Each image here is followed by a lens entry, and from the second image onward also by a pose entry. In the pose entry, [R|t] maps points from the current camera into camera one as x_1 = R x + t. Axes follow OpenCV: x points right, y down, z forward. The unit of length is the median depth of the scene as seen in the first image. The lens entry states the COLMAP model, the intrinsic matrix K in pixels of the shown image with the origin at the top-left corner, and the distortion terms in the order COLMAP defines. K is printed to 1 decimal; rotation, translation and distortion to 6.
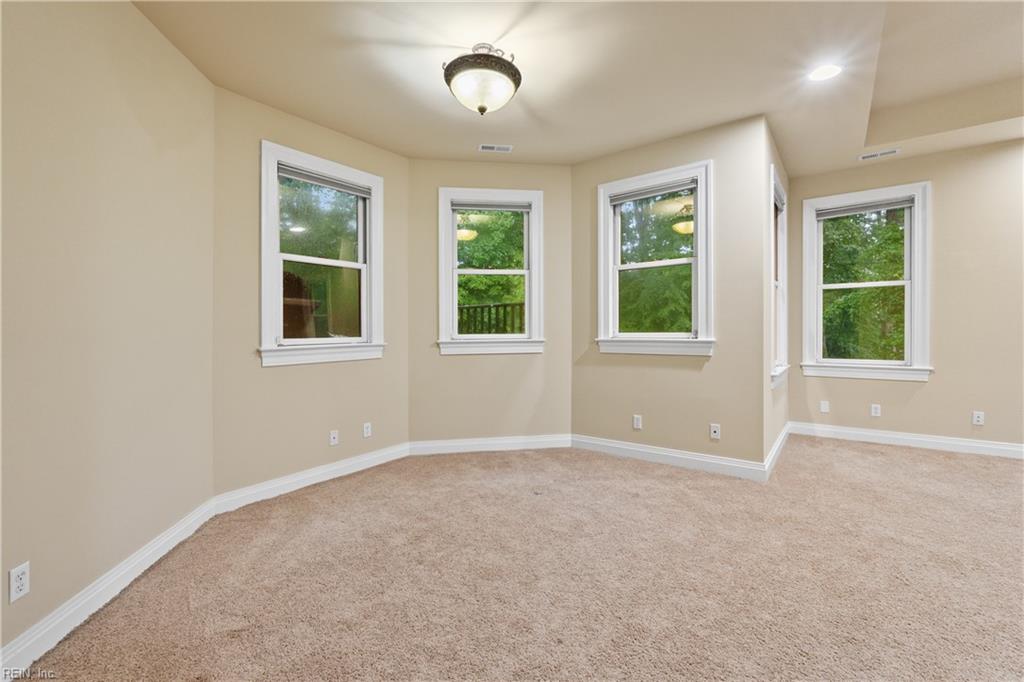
lens RADIAL K [[428.2, 0, 513.8], [0, 428.2, 332.3], [0, 0, 1]] dist [-0.002585, -0.000041]
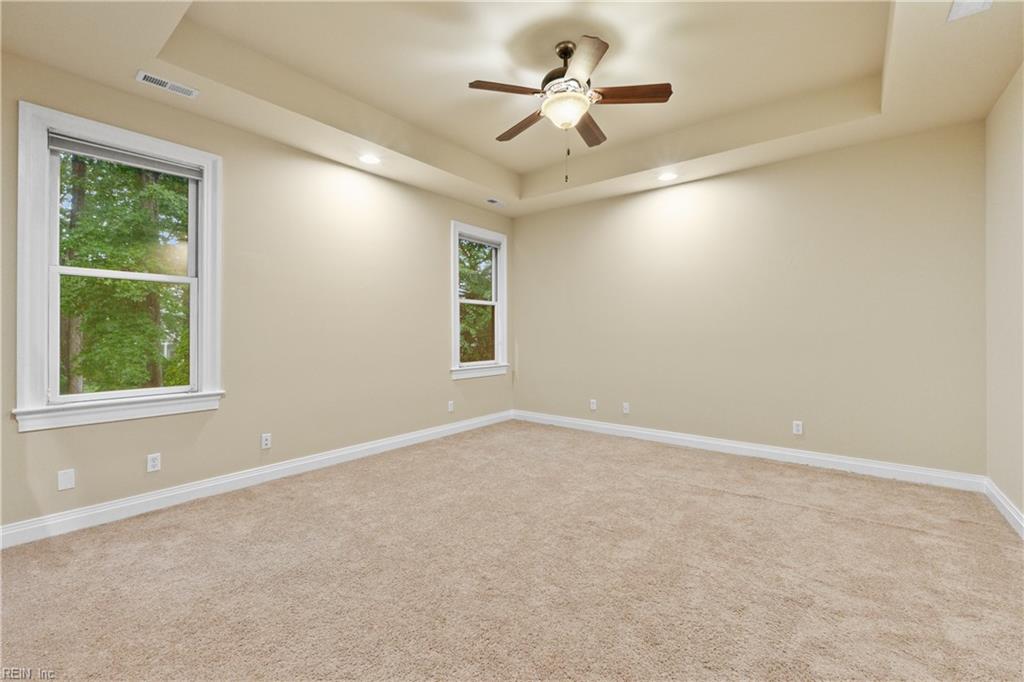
lens RADIAL K [[428.2, 0, 513.7], [0, 428.2, 334.9], [0, 0, 1]] dist [-0.002585, -0.000041]
pose [[0.030073, 0.006280, 0.999528, 0.190780], [0.013404, 0.999888, -0.006686, -0.008785], [-0.999458, 0.013598, 0.029985, 0.422219]]
